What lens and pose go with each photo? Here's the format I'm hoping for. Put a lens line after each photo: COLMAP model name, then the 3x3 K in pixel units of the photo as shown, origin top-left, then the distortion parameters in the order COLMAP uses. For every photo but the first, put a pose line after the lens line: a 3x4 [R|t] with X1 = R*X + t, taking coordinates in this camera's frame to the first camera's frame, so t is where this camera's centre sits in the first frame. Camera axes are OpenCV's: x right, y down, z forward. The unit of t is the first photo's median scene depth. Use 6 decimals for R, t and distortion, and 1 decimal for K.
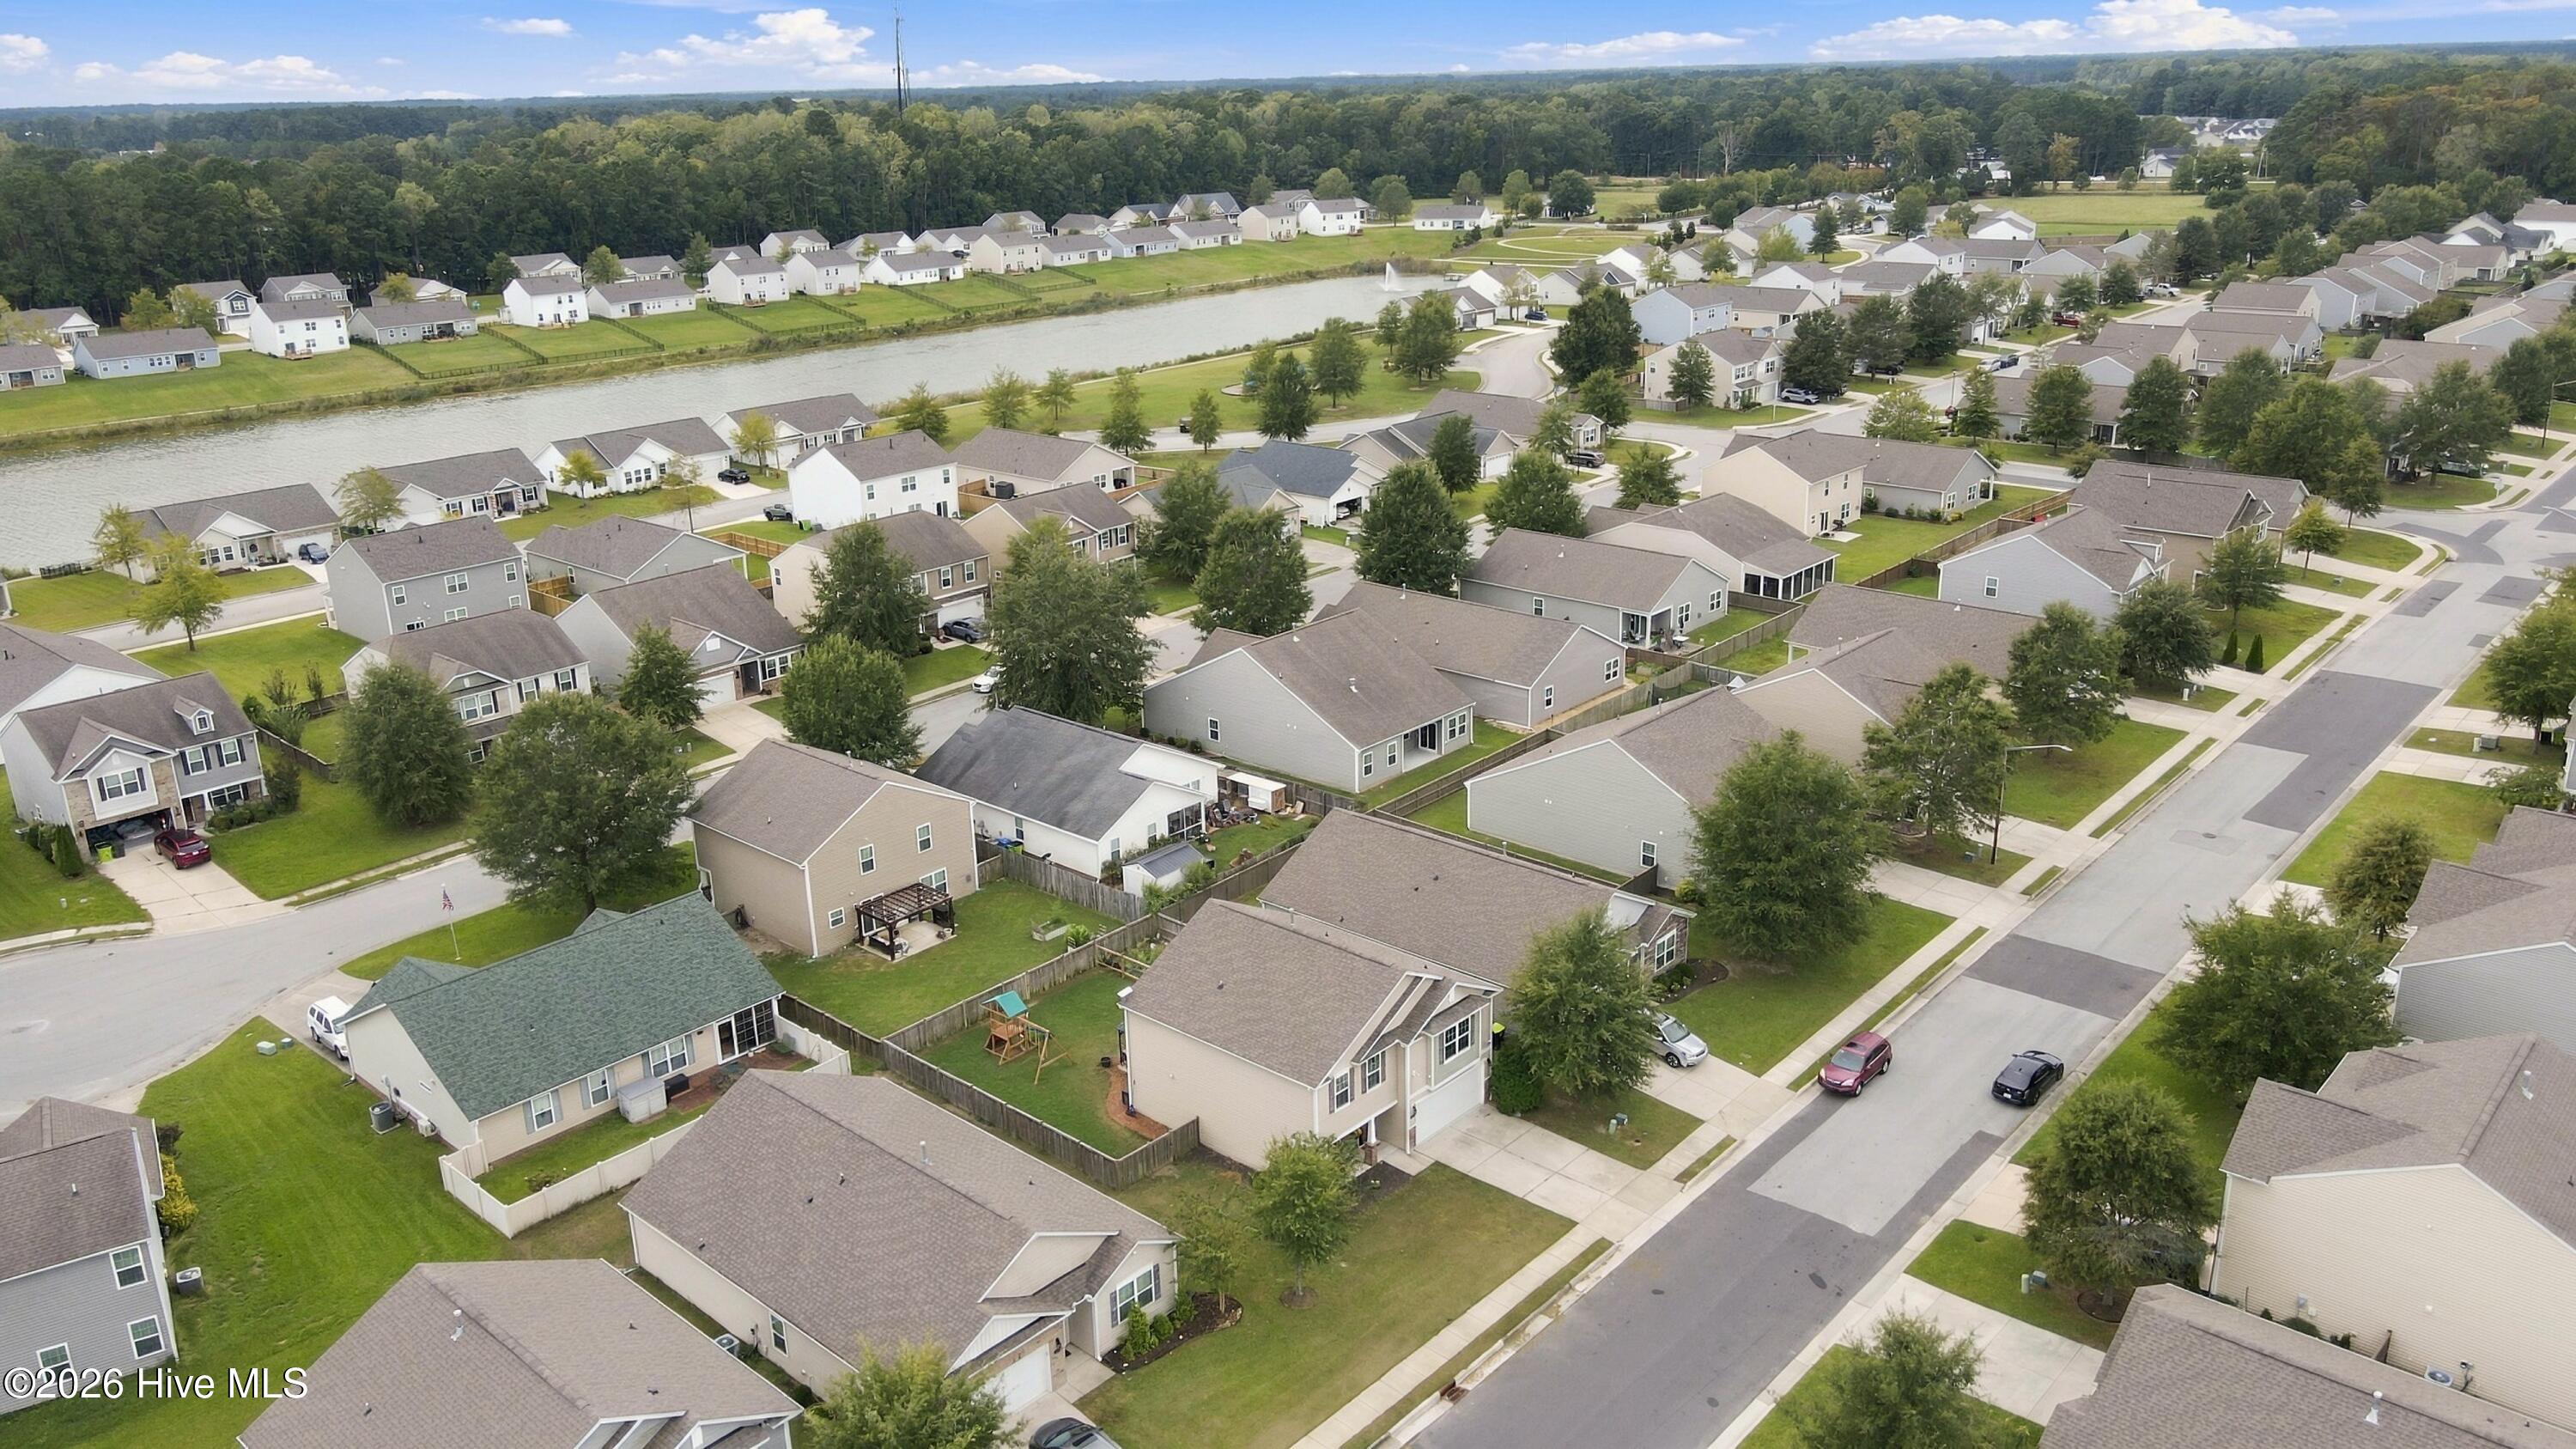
lens RADIAL K [[1896.0, 0, 1288.0], [0, 1896.0, 724.5], [0, 0, 1]] dist [-0.005551, 0.058014]
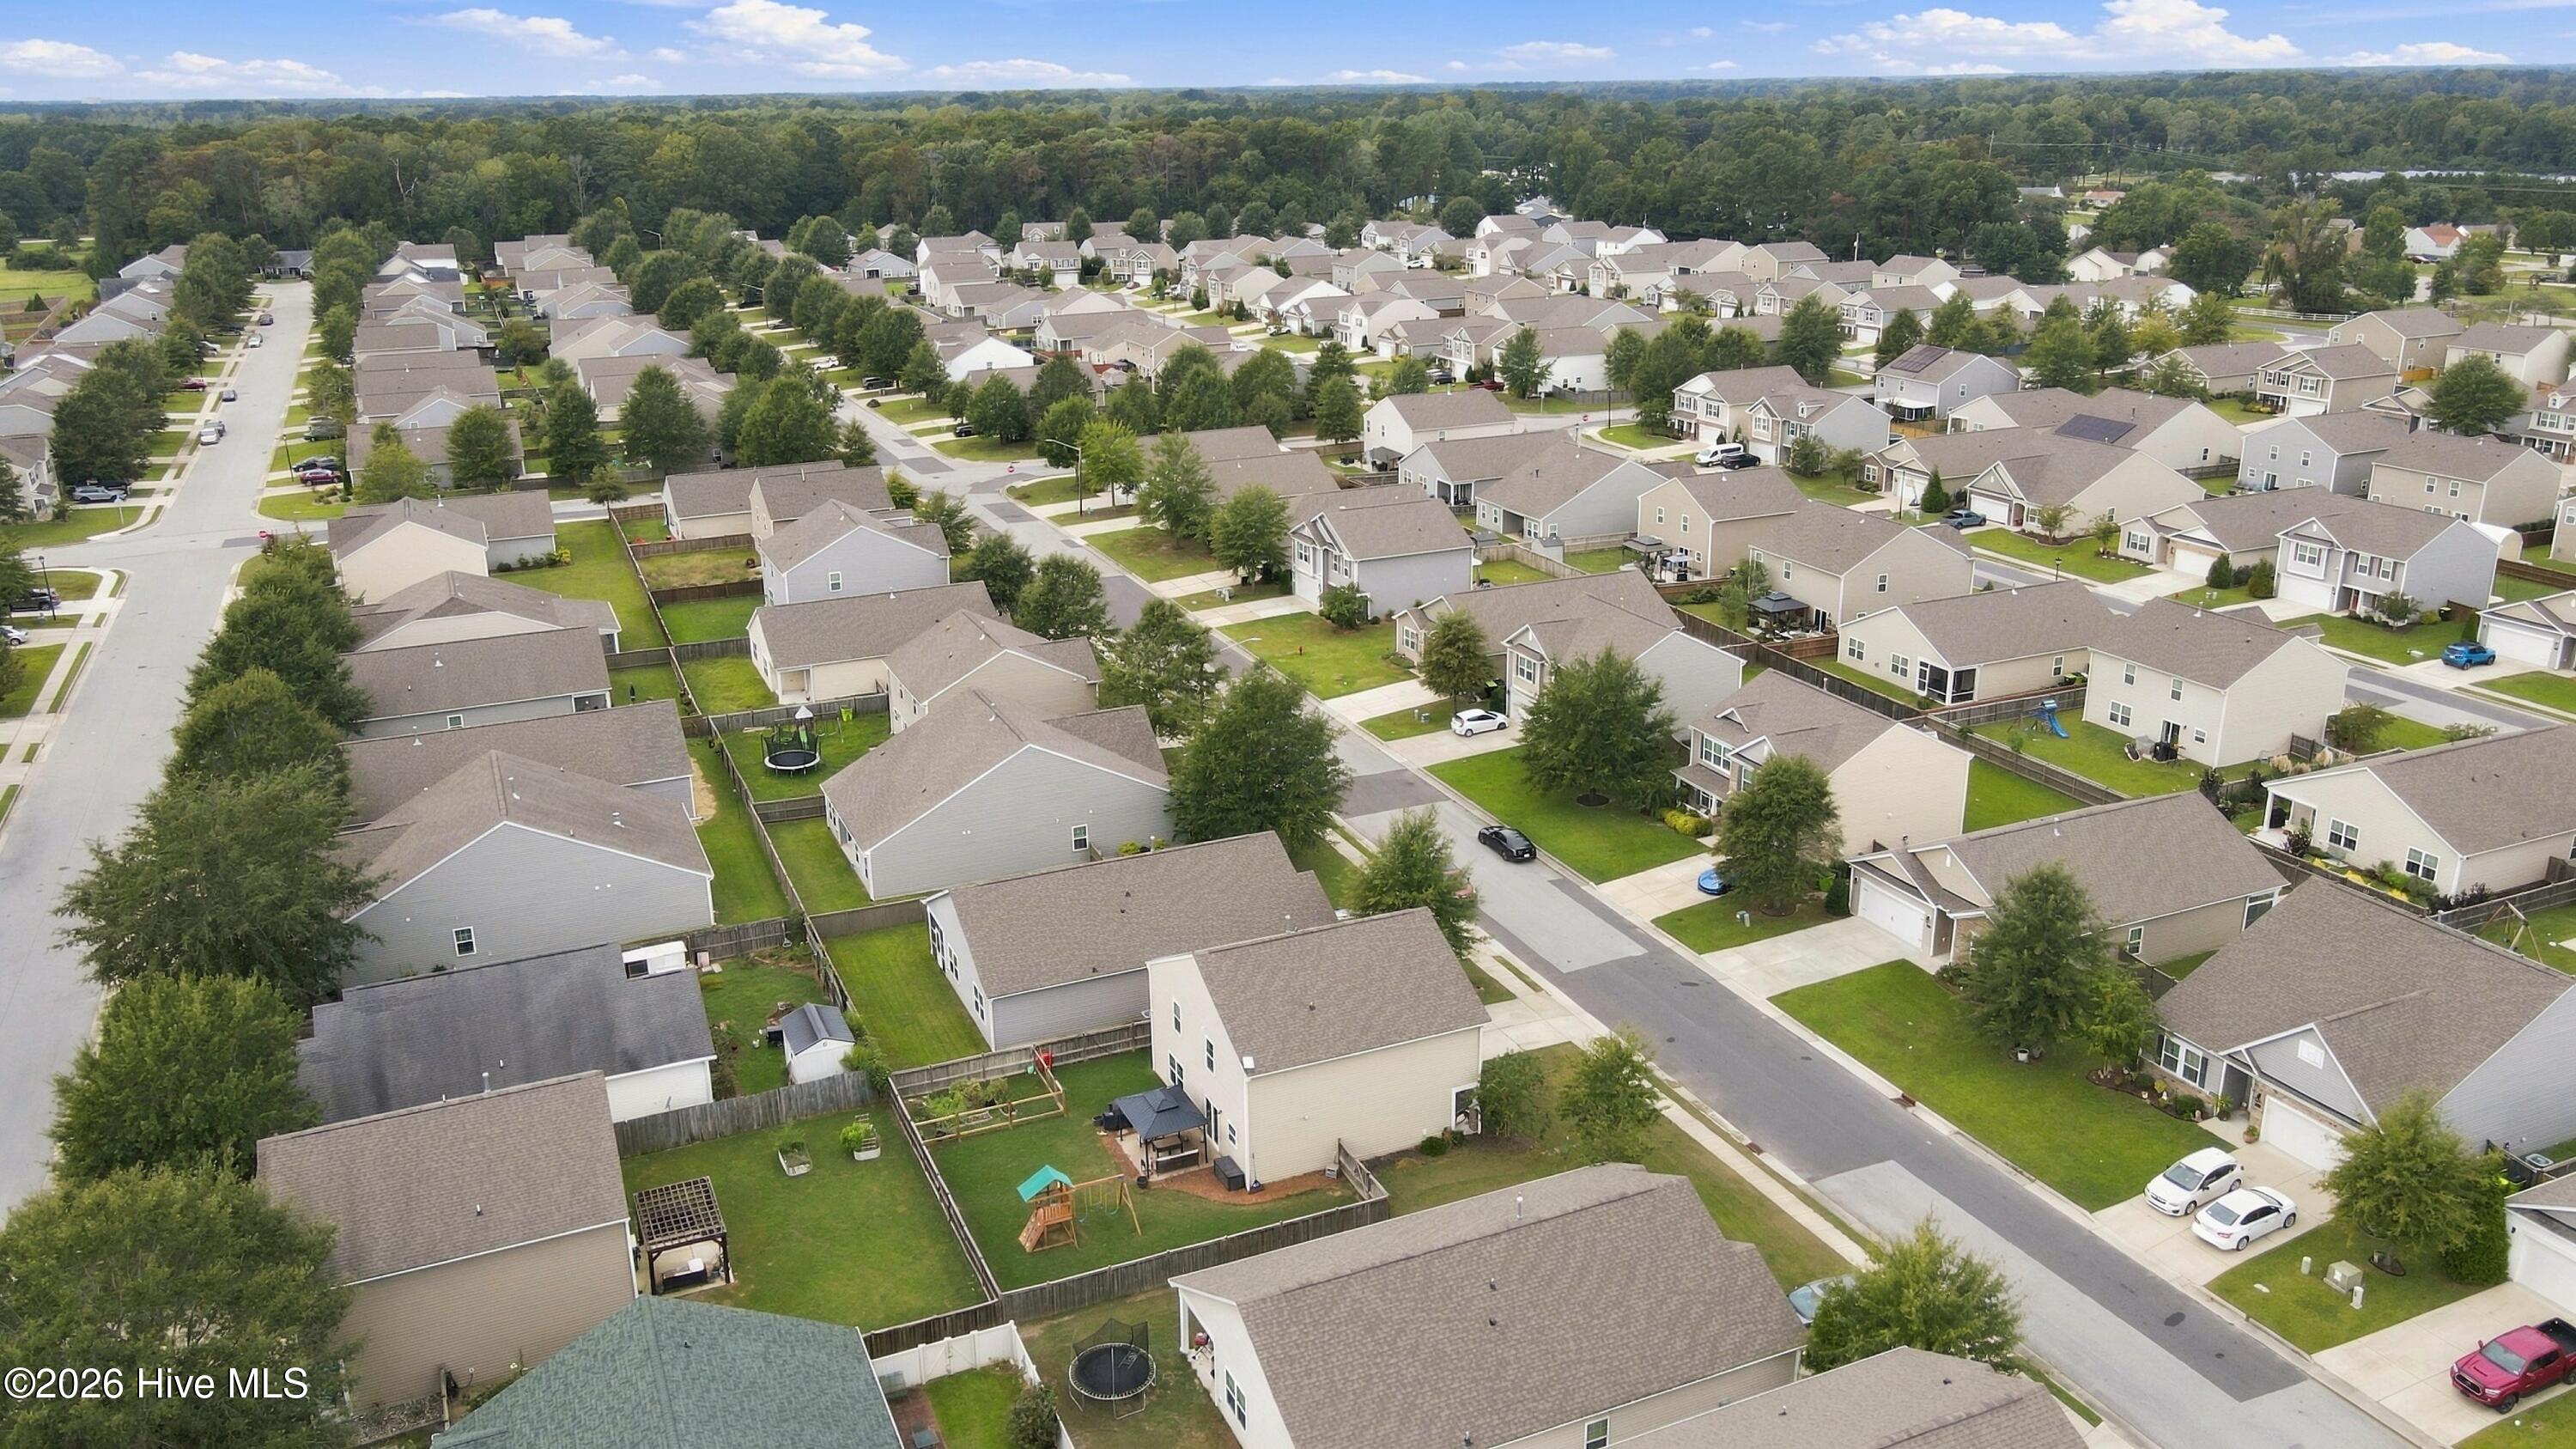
lens RADIAL K [[1909.2, 0, 1230.3], [0, 1909.2, 762.2], [0, 0, 1]] dist [0.007691, 0.005998]
pose [[0.425275, -0.296215, 0.855218, -0.604001], [0.306668, 0.936190, 0.171763, -0.115668], [-0.851525, 0.189222, 0.488978, 0.368133]]
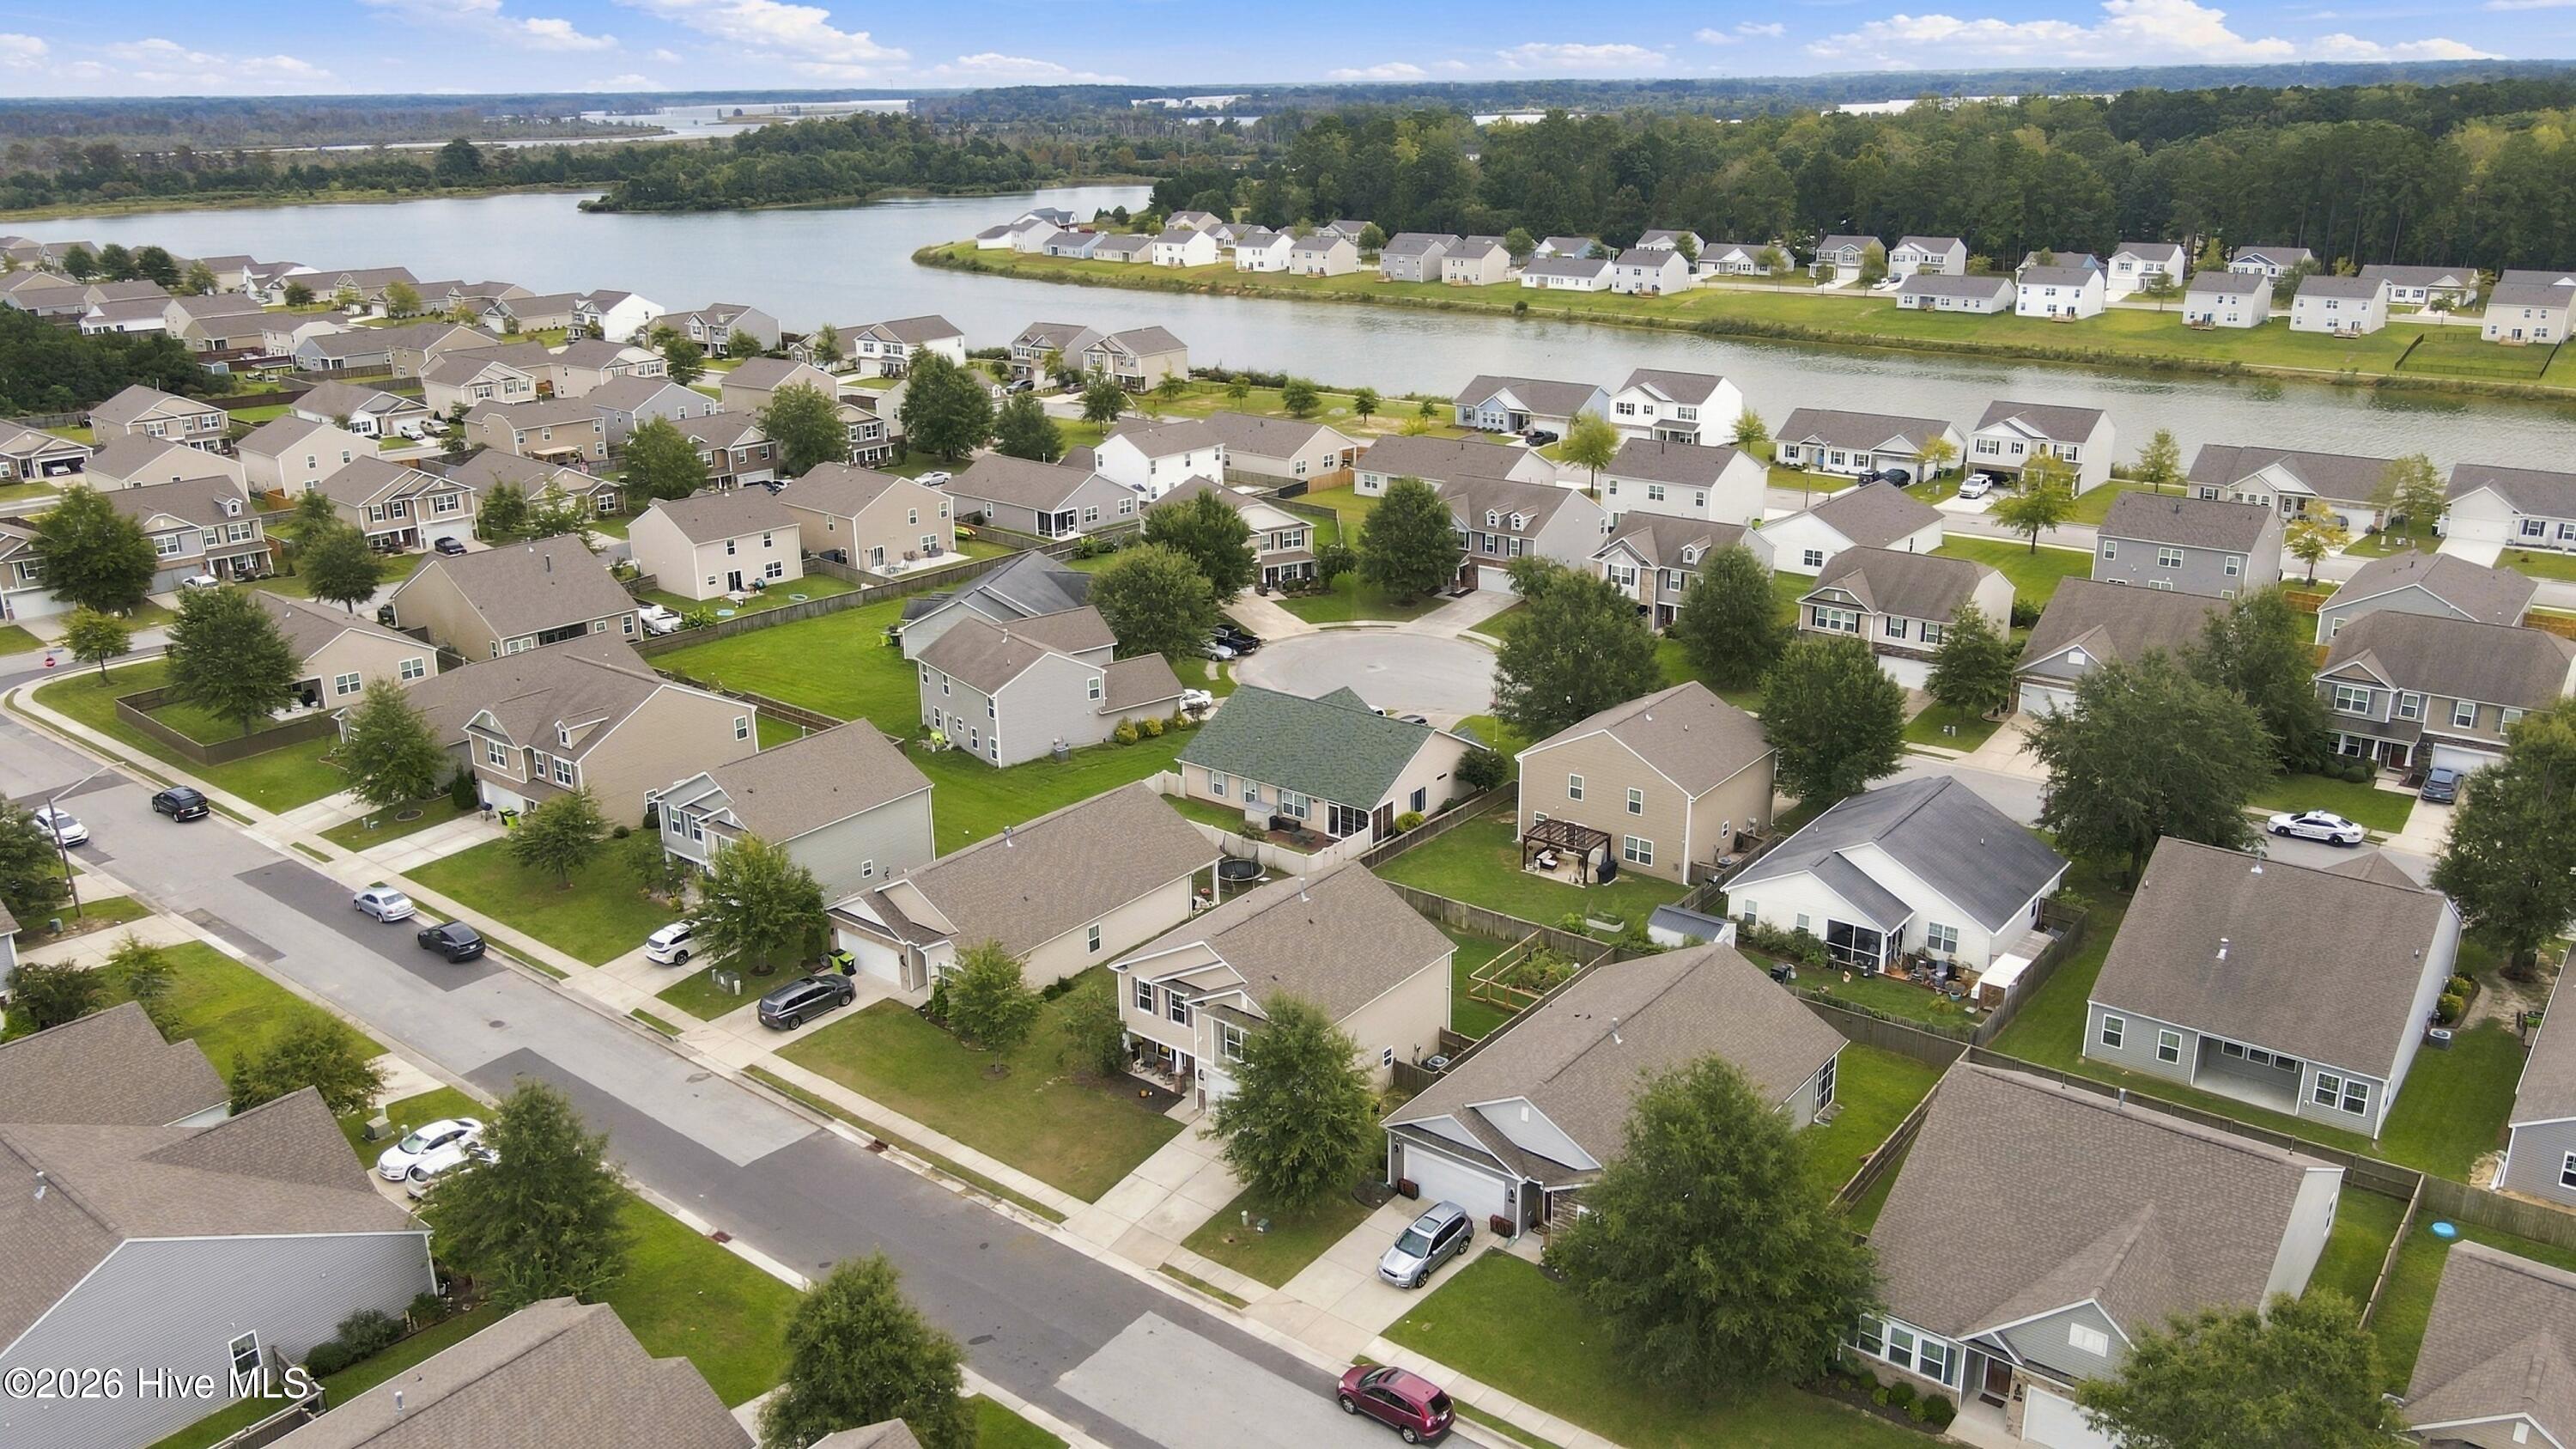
lens RADIAL K [[1914.8, 0, 1282.9], [0, 1914.8, 816.9], [0, 0, 1]] dist [0.001548, 0.011578]
pose [[0.057811, 0.386246, -0.920582, 0.688090], [-0.313724, 0.882439, 0.350541, -0.215302], [0.947753, 0.268543, 0.172189, 0.565435]]
